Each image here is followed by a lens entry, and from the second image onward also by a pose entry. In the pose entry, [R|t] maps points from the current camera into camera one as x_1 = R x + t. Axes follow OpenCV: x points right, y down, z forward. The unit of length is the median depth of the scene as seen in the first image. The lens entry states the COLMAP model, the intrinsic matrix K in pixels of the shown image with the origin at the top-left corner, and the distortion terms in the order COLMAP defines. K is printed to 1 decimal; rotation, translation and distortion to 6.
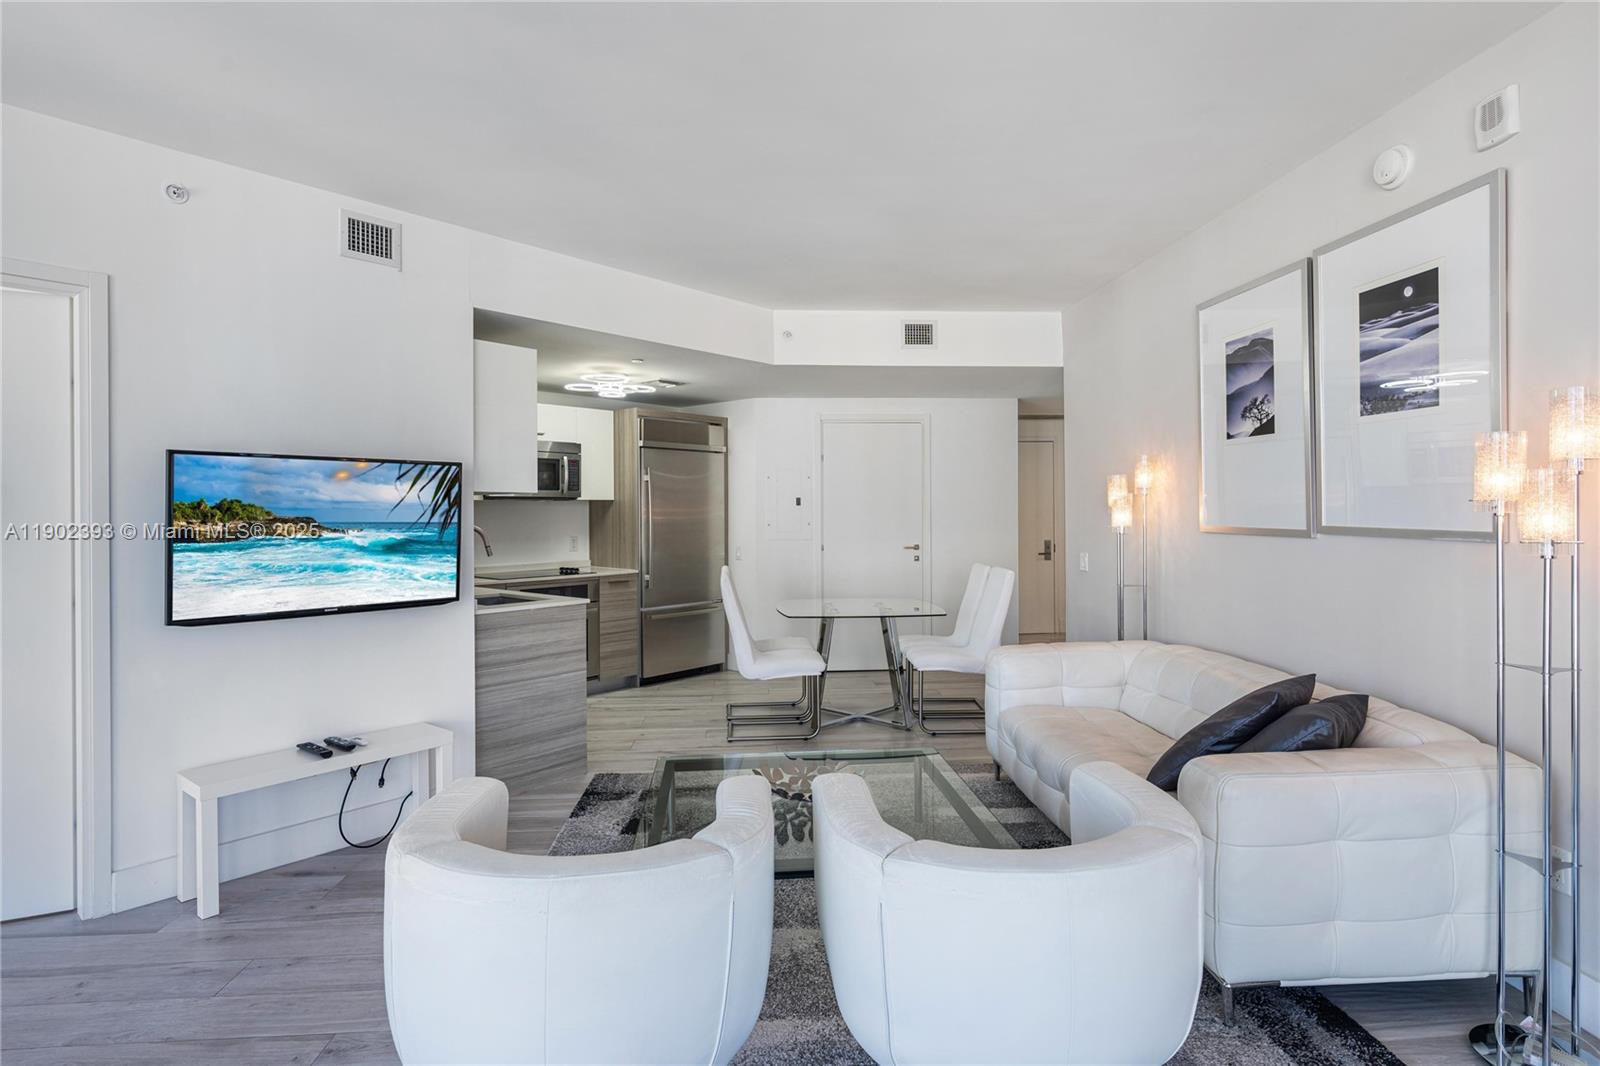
lens RADIAL K [[809.6, 0, 864.0], [0, 809.6, 512.3], [0, 0, 1]] dist [-0.016229, 0.002054]
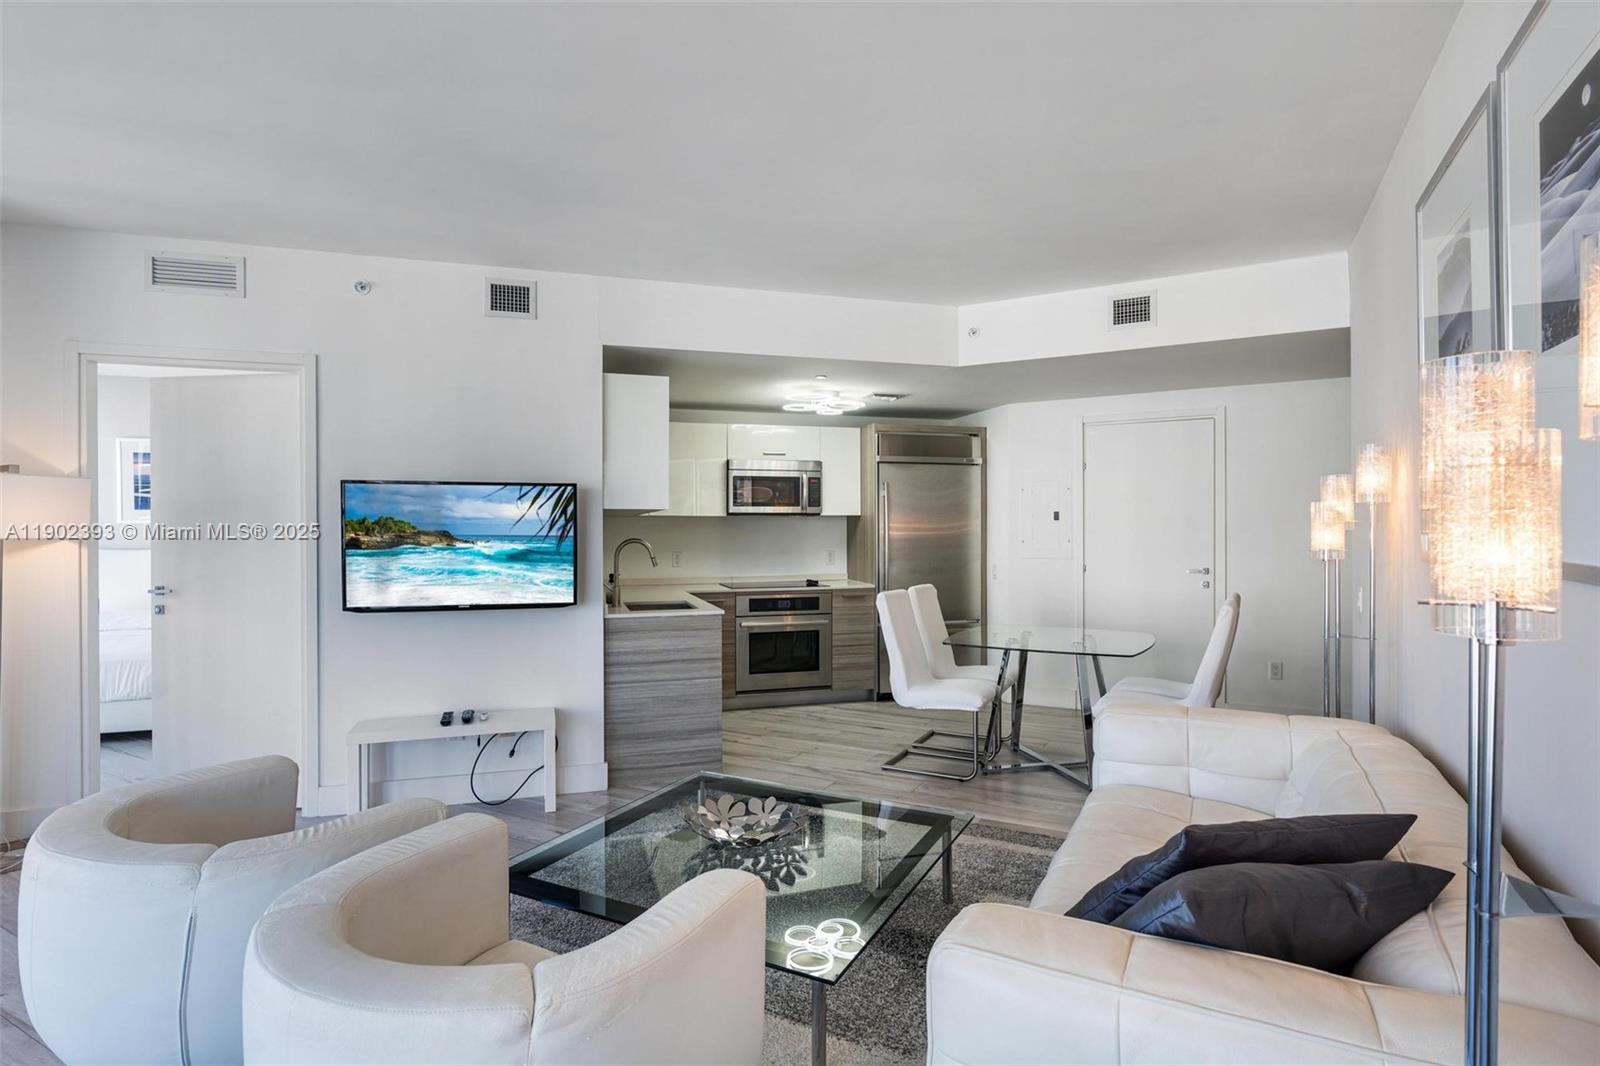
lens RADIAL K [[809.6, 0, 828.6], [0, 809.6, 531.7], [0, 0, 1]] dist [-0.016229, 0.002054]
pose [[0.836247, 0.005579, -0.548324, 0.421792], [-0.002570, 0.999977, 0.006255, -0.001617], [0.548346, -0.003821, 0.836243, 0.242511]]
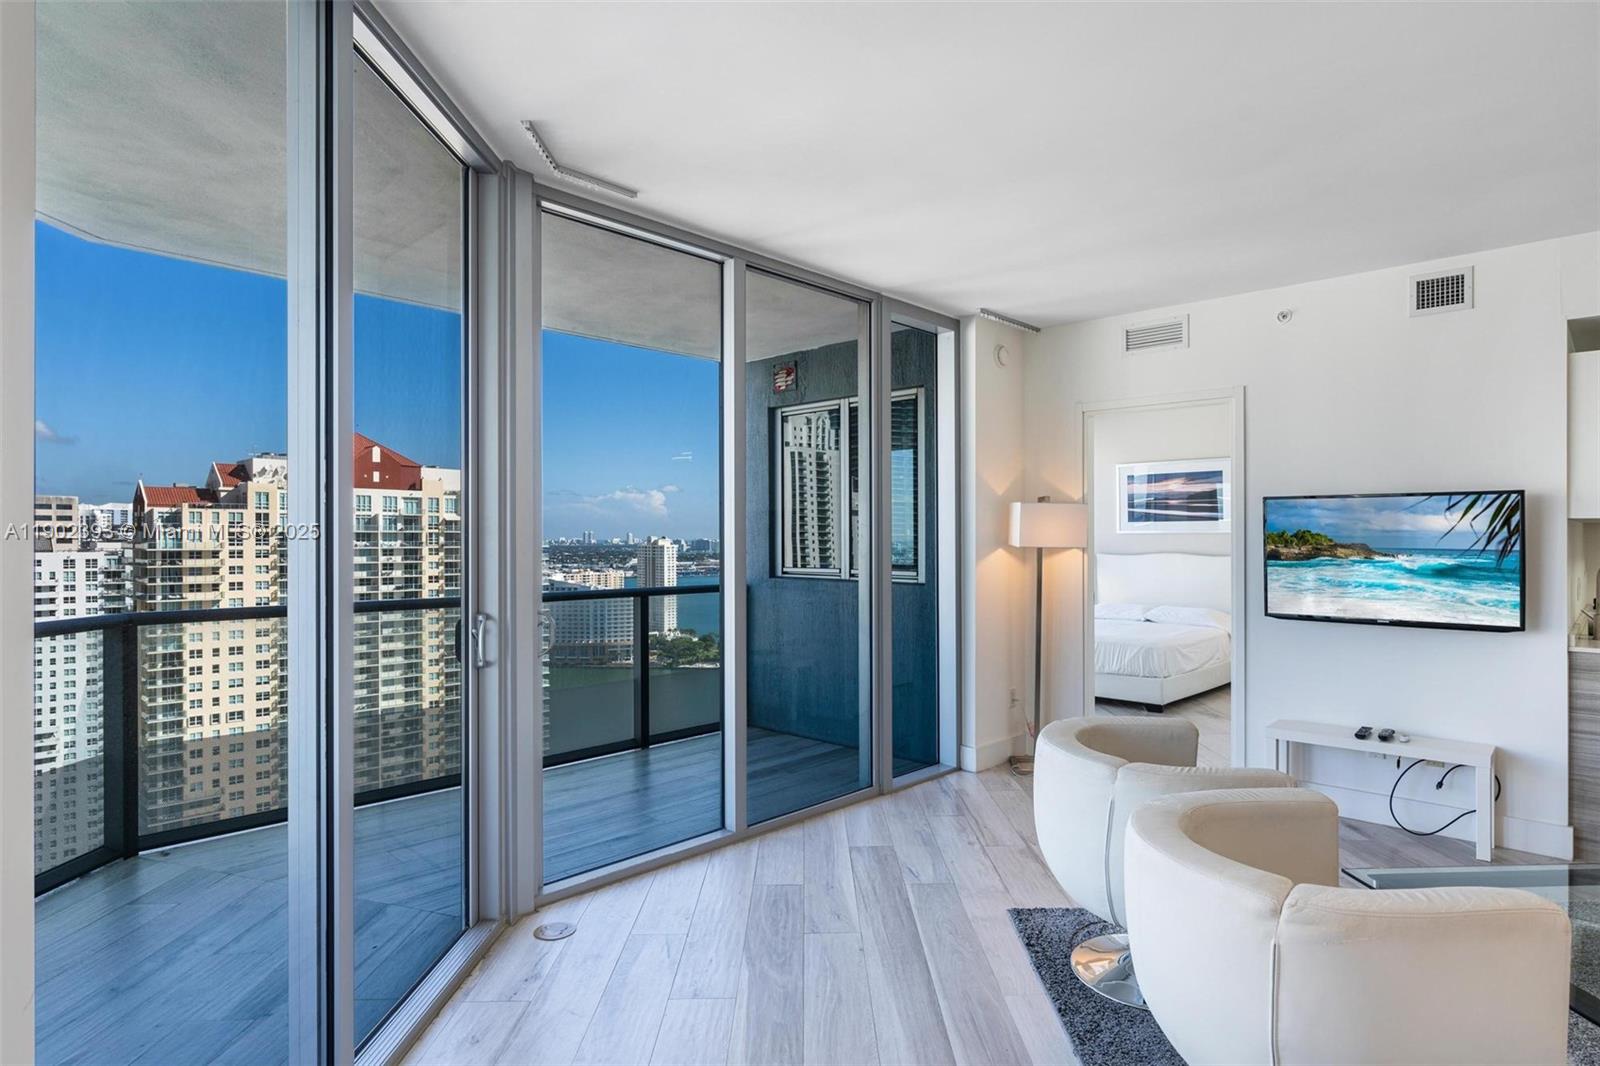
lens RADIAL K [[865.1, 0, 834.5], [0, 865.1, 535.9], [0, 0, 1]] dist [-0.002645, -0.002139]
pose [[-0.061415, 0.004701, -0.998101, 0.592861], [0.000791, 0.999989, 0.004661, -0.010857], [0.998112, -0.000504, -0.061418, 0.231732]]
